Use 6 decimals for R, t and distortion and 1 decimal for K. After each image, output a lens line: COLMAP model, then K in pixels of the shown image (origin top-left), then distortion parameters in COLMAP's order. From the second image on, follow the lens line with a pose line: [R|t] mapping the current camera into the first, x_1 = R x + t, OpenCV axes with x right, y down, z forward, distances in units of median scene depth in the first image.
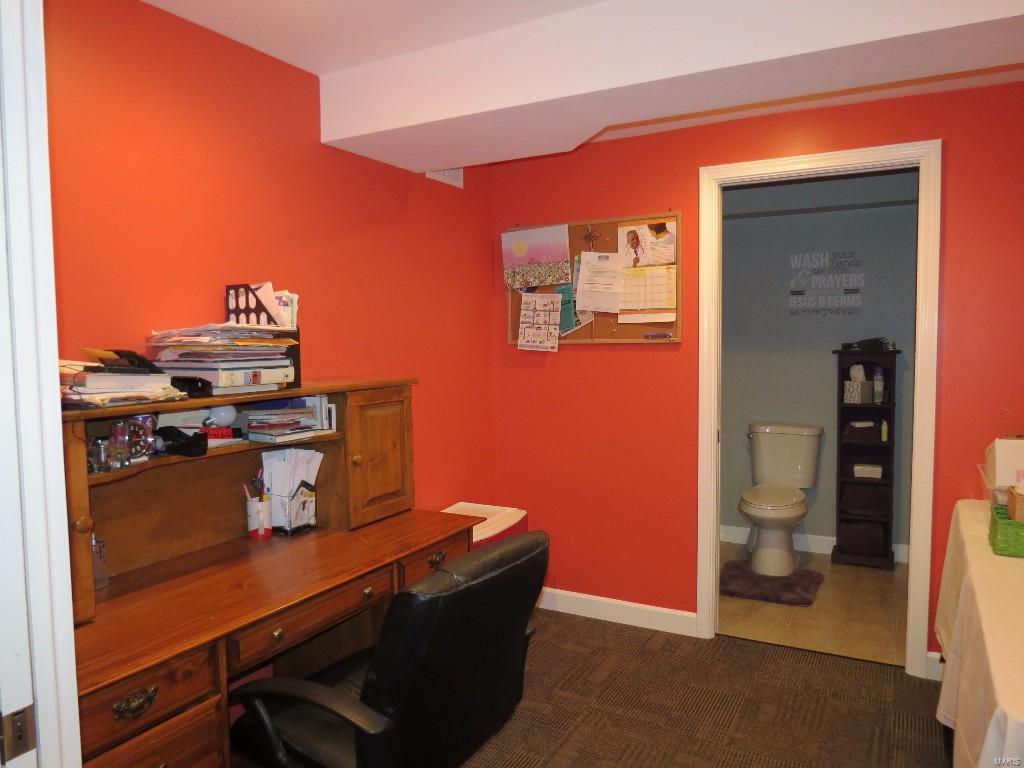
lens RADIAL K [[722.8, 0, 515.2], [0, 722.8, 383.0], [0, 0, 1]] dist [-0.023864, 0.004898]
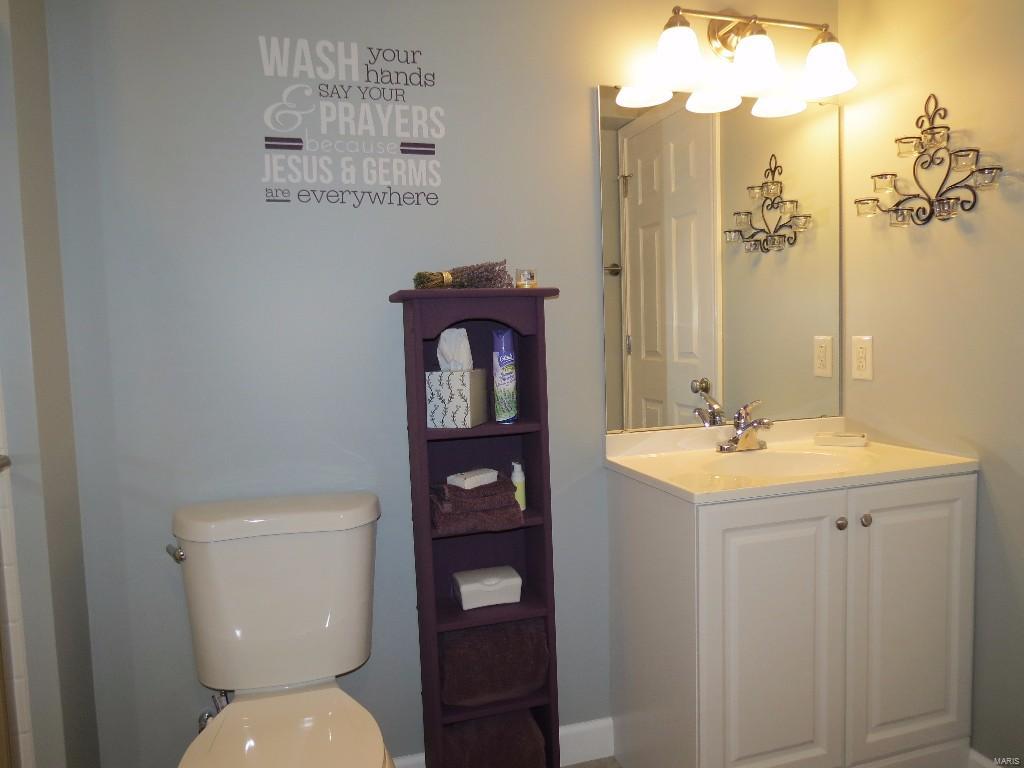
lens RADIAL K [[722.8, 0, 517.6], [0, 722.8, 382.3], [0, 0, 1]] dist [-0.023864, 0.004898]
pose [[0.701546, -0.058551, 0.710215, 0.216118], [0.069317, 0.997500, 0.013764, 0.000693], [-0.709245, 0.039574, 0.703850, 0.689494]]
